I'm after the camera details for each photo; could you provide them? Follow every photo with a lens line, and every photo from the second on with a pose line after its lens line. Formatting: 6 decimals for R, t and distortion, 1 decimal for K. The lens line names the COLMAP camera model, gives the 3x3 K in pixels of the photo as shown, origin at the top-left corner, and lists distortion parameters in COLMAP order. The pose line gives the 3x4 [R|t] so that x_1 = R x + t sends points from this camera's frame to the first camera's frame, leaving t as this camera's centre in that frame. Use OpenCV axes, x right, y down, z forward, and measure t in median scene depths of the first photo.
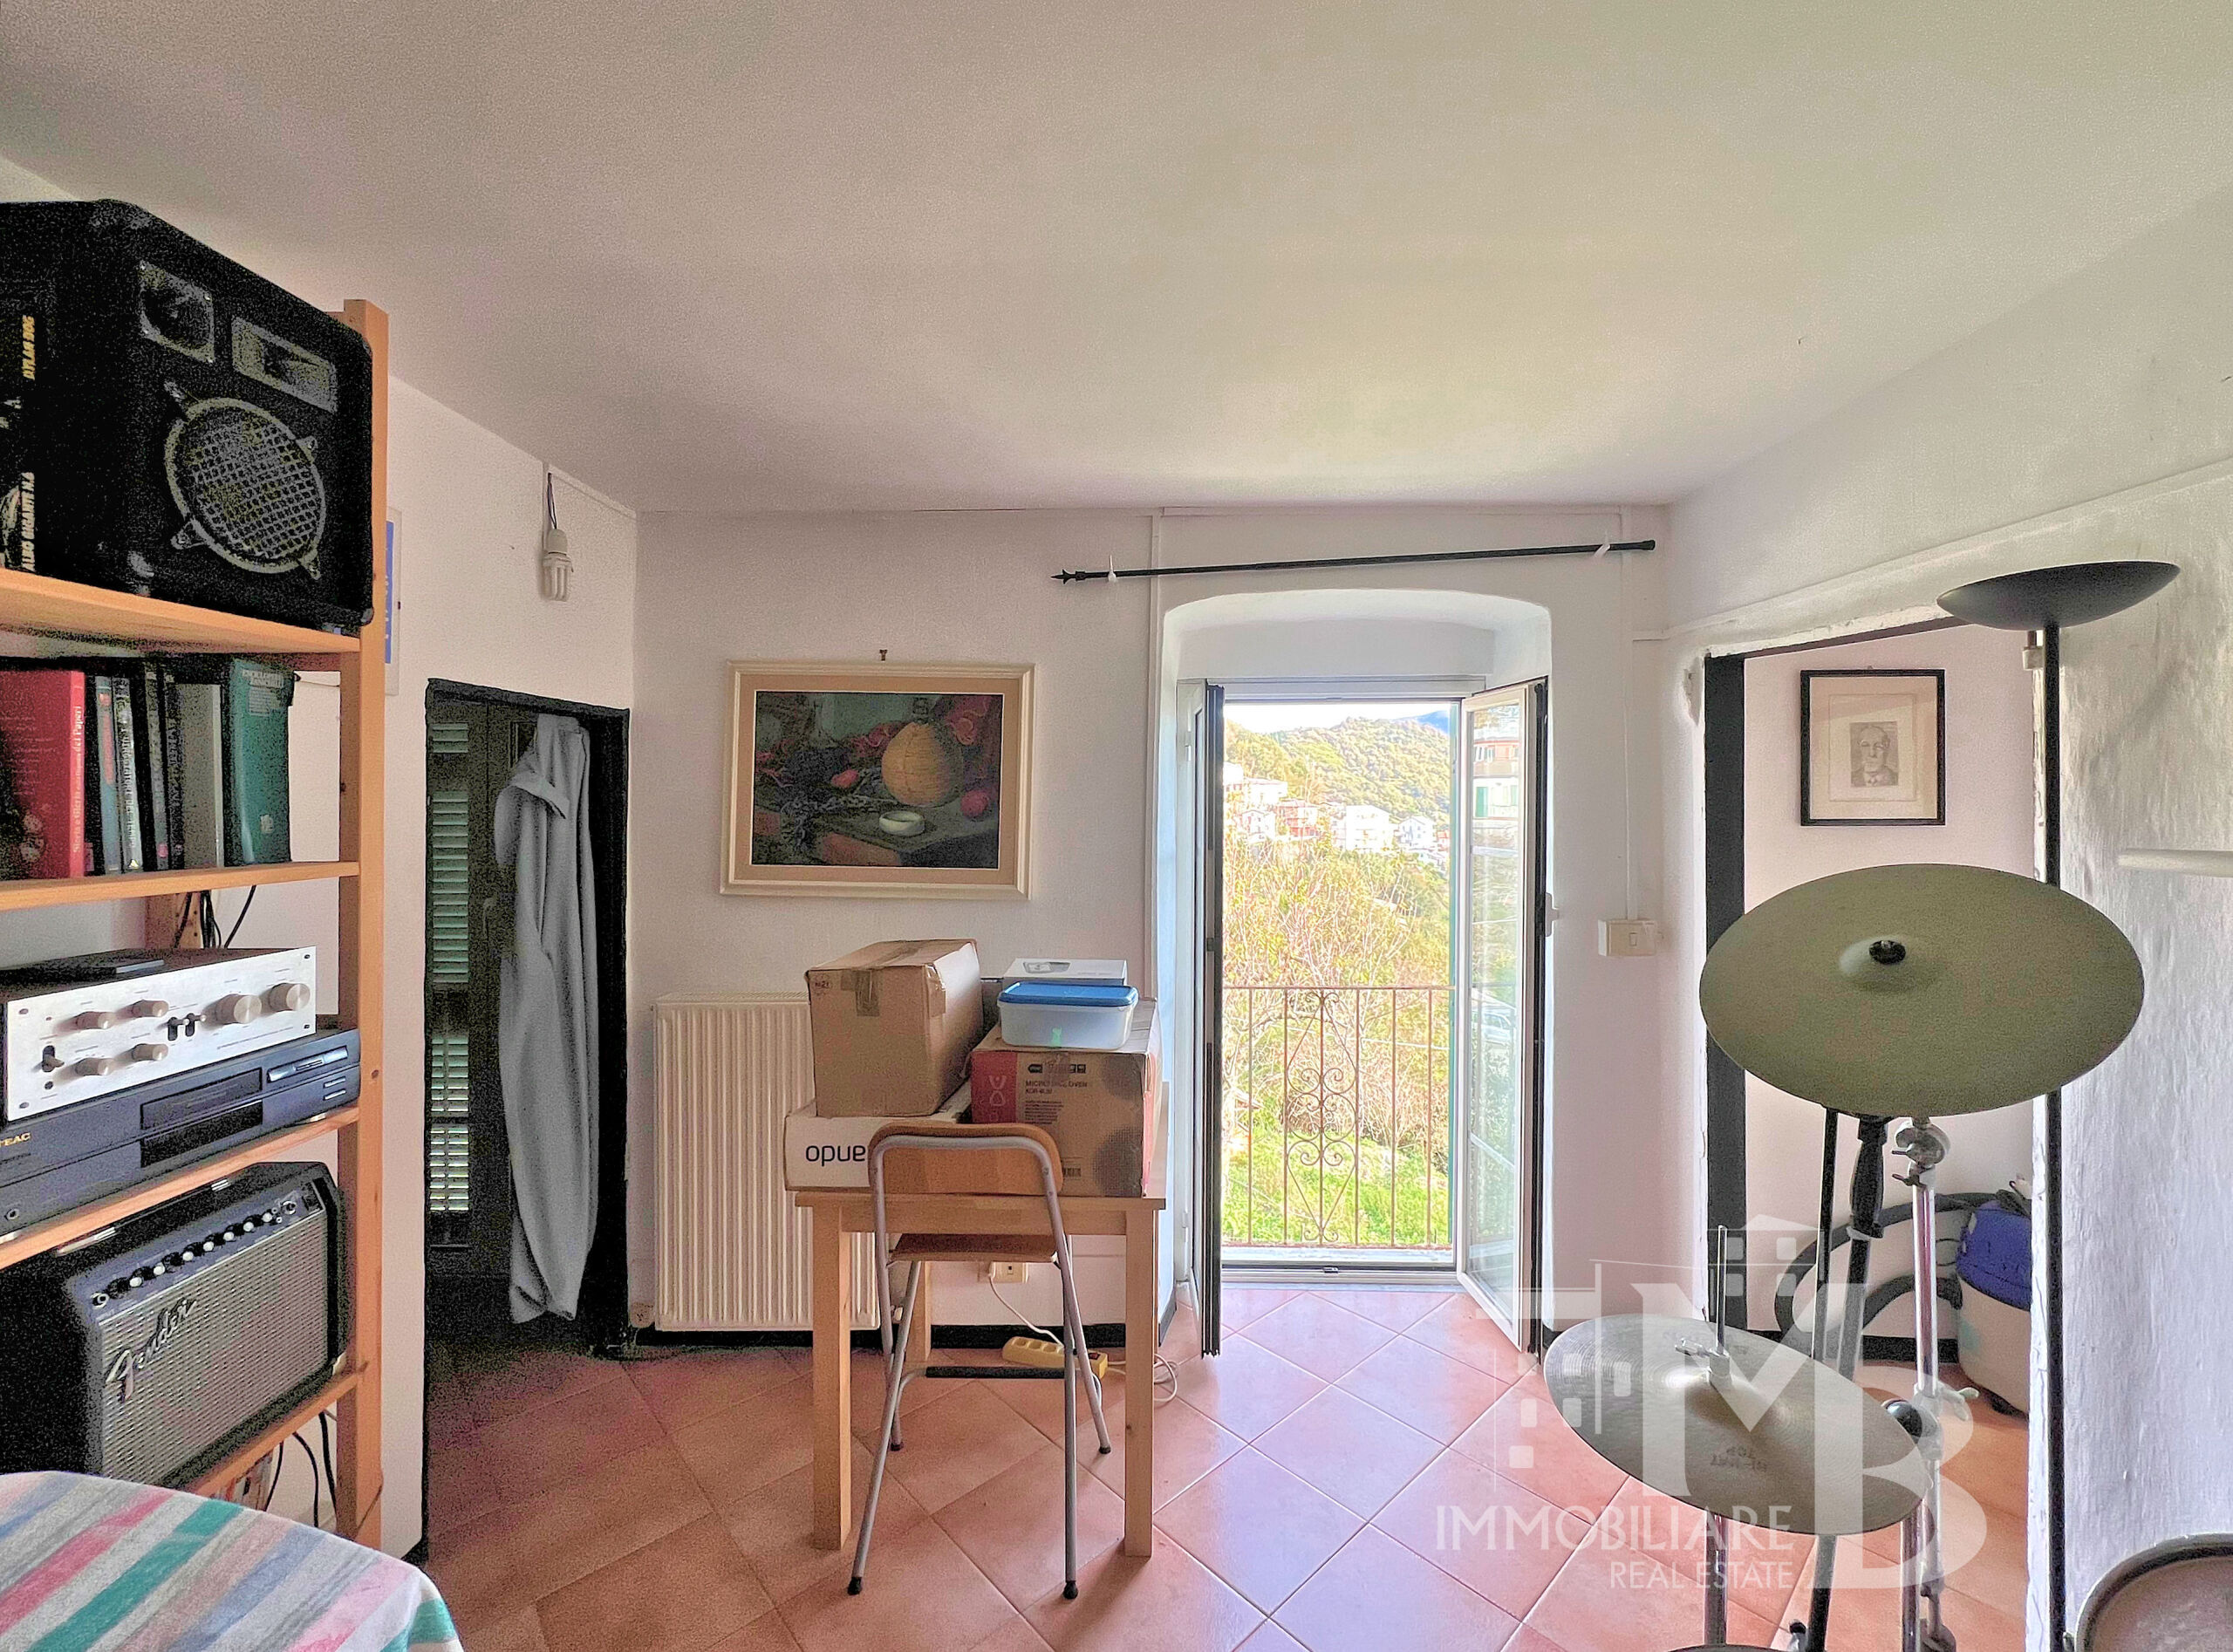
lens RADIAL K [[957.4, 0, 1116.5], [0, 957.4, 826.0], [0, 0, 1]] dist [-0.003928, 0.000262]
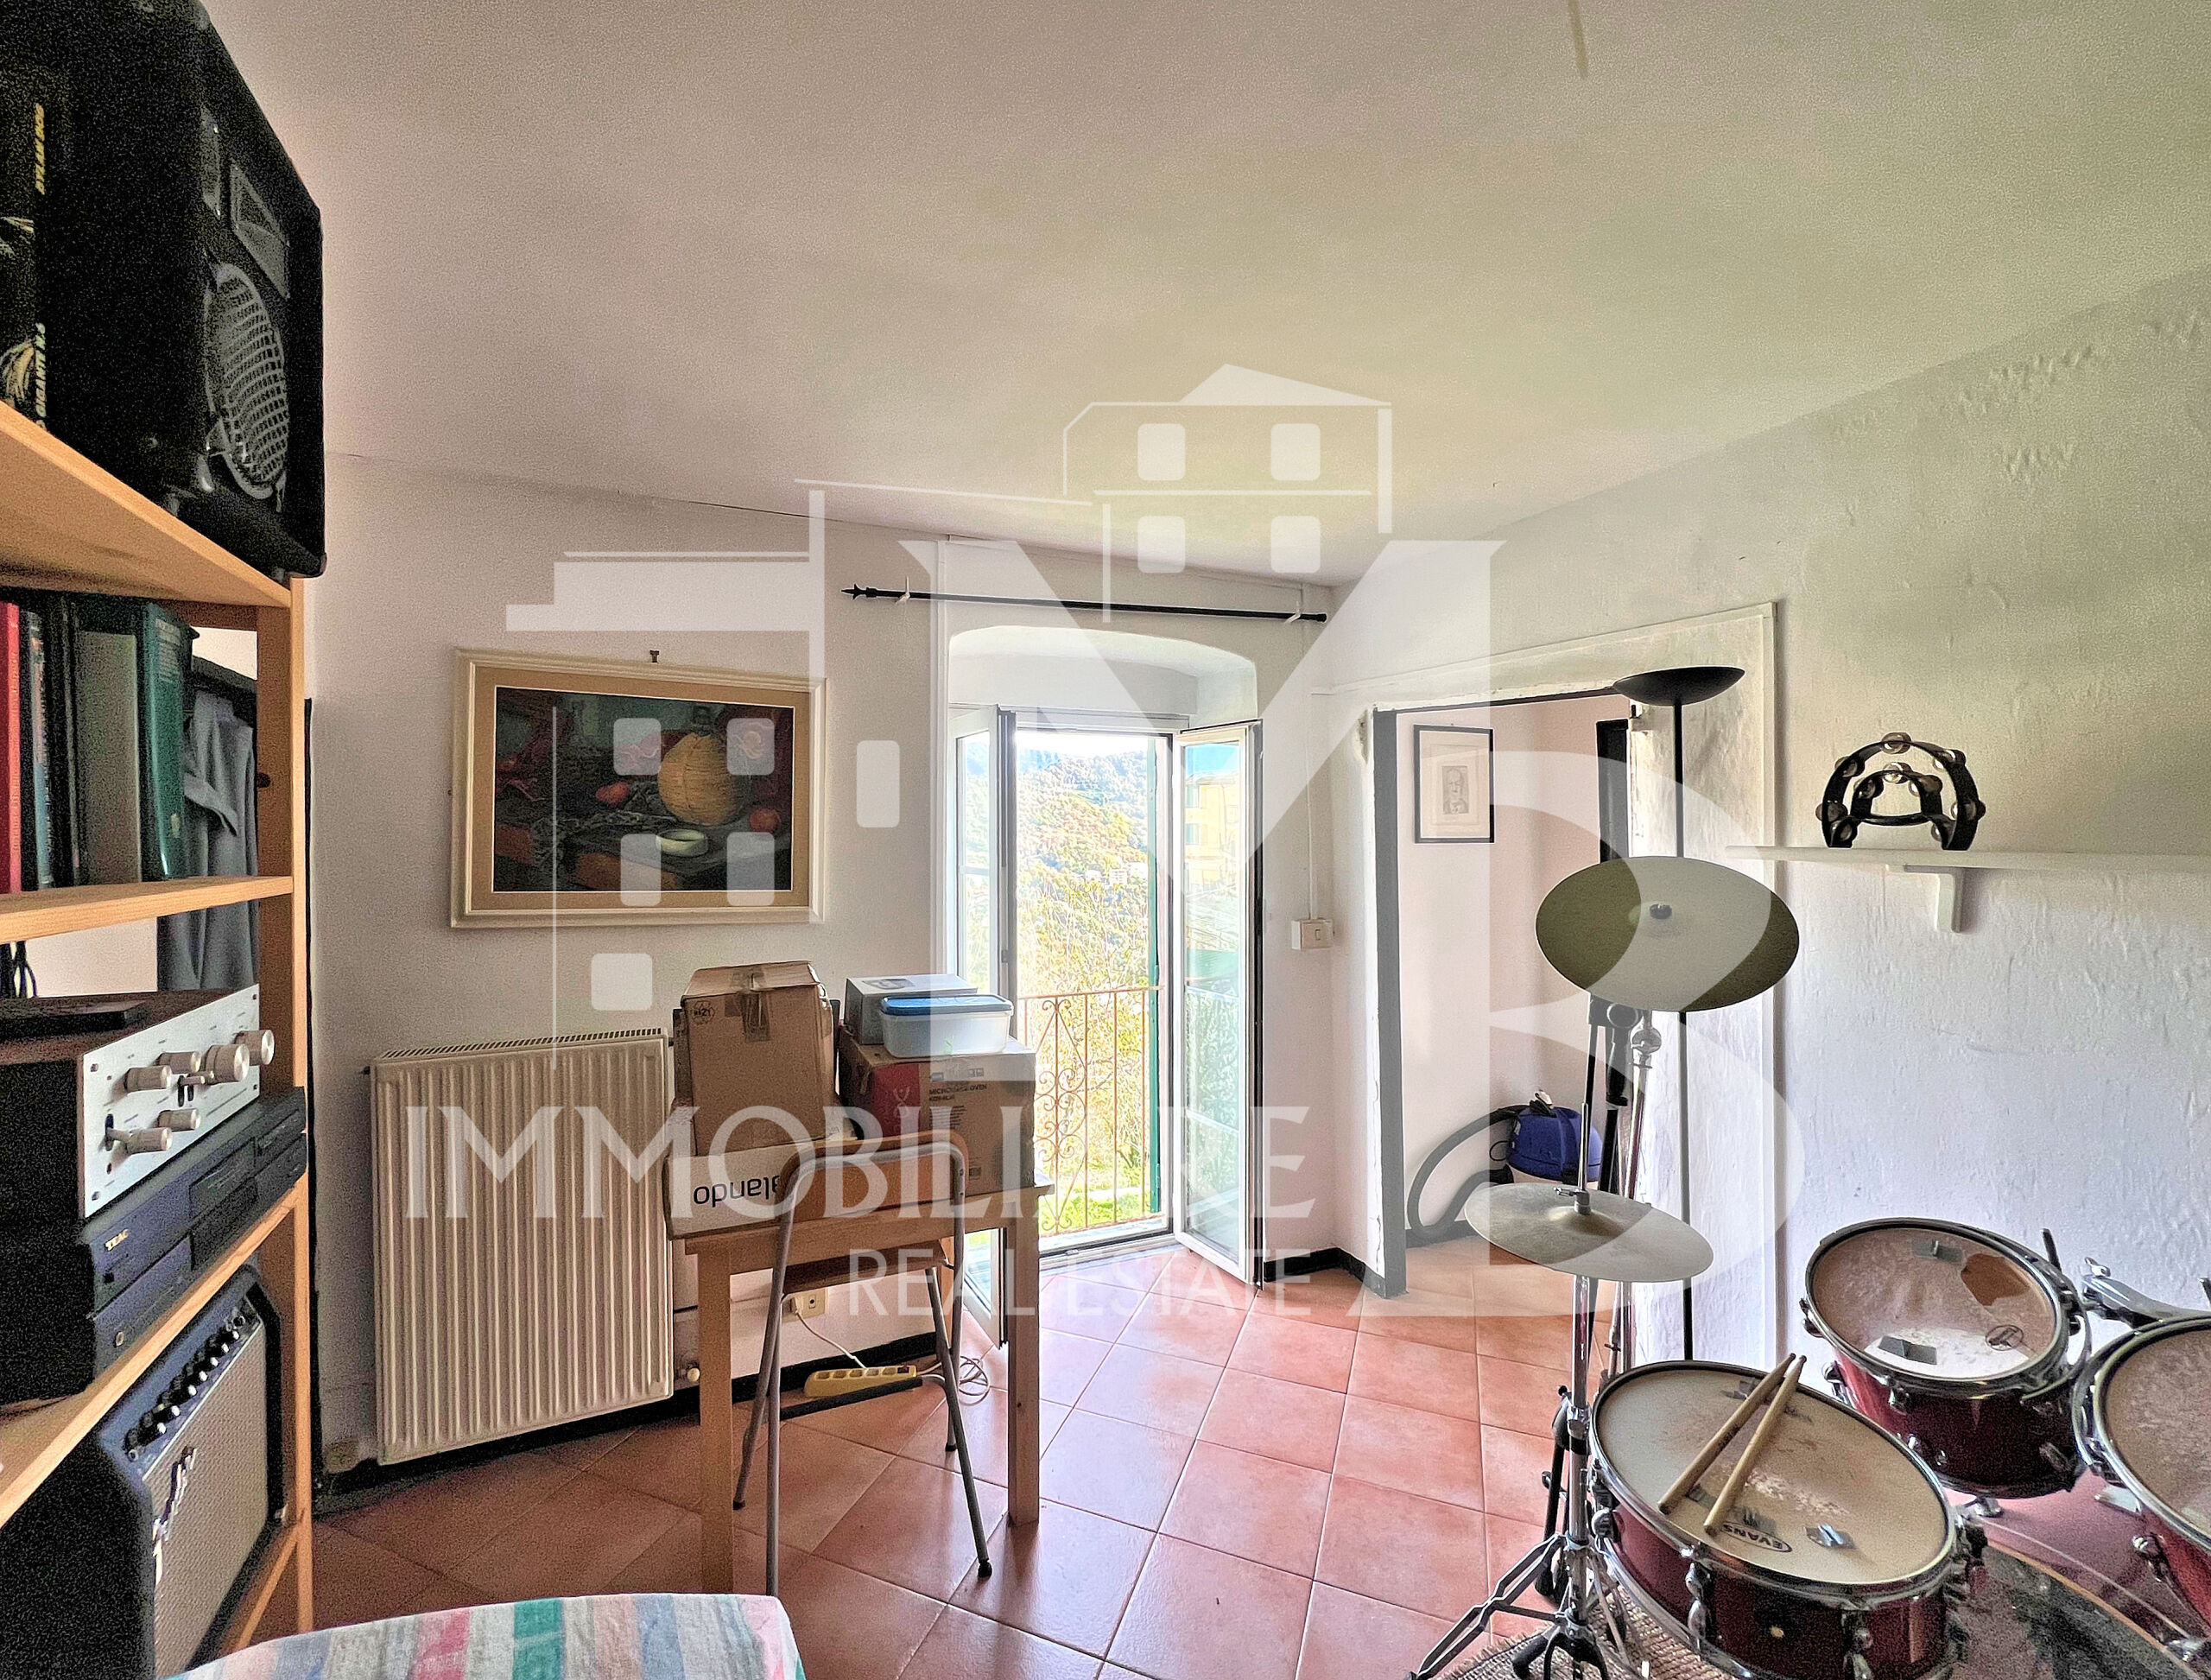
lens RADIAL K [[955.0, 0, 1105.9], [0, 955.0, 863.0], [0, 0, 1]] dist [-0.001512, -0.000606]
pose [[0.901021, -0.011975, 0.433610, -0.259679], [0.009166, 0.999921, 0.008568, 0.012939], [-0.433679, -0.003745, 0.901060, 0.001458]]
